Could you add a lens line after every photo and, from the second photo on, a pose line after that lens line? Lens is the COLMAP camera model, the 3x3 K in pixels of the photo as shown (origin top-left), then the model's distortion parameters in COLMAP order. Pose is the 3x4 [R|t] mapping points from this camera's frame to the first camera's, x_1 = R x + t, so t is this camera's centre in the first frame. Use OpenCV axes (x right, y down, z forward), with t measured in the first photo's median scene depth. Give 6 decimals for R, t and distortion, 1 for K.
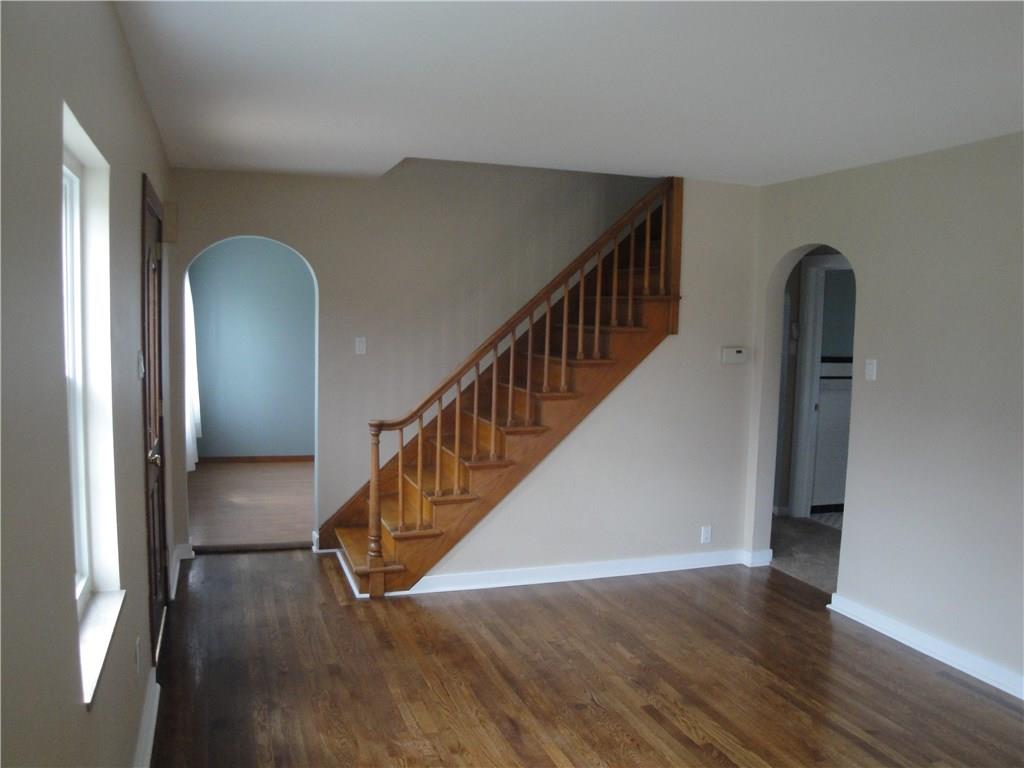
lens RADIAL K [[835.4, 0, 512.0], [0, 835.4, 384.0], [0, 0, 1]] dist [-0.179407, 0.156794]
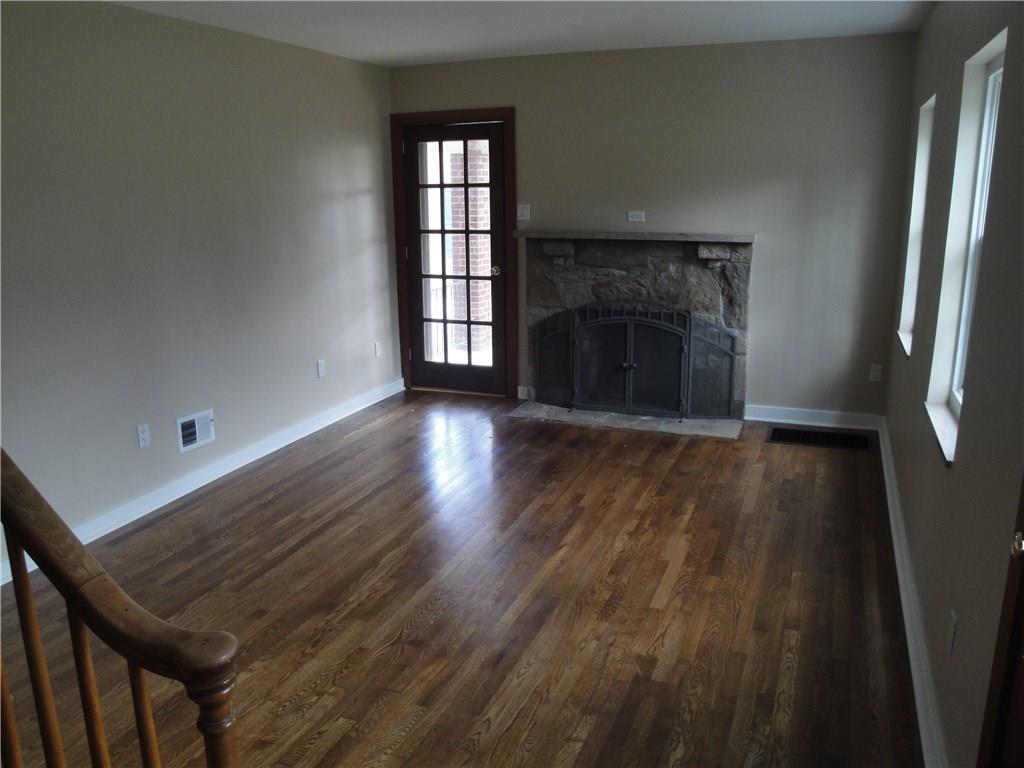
lens RADIAL K [[835.4, 0, 512.0], [0, 835.4, 384.0], [0, 0, 1]] dist [-0.179407, 0.156794]
pose [[-0.757906, -0.166959, 0.630637, -0.487922], [0.048218, 0.949714, 0.309383, -0.126564], [-0.650580, 0.264891, -0.711743, 1.456969]]
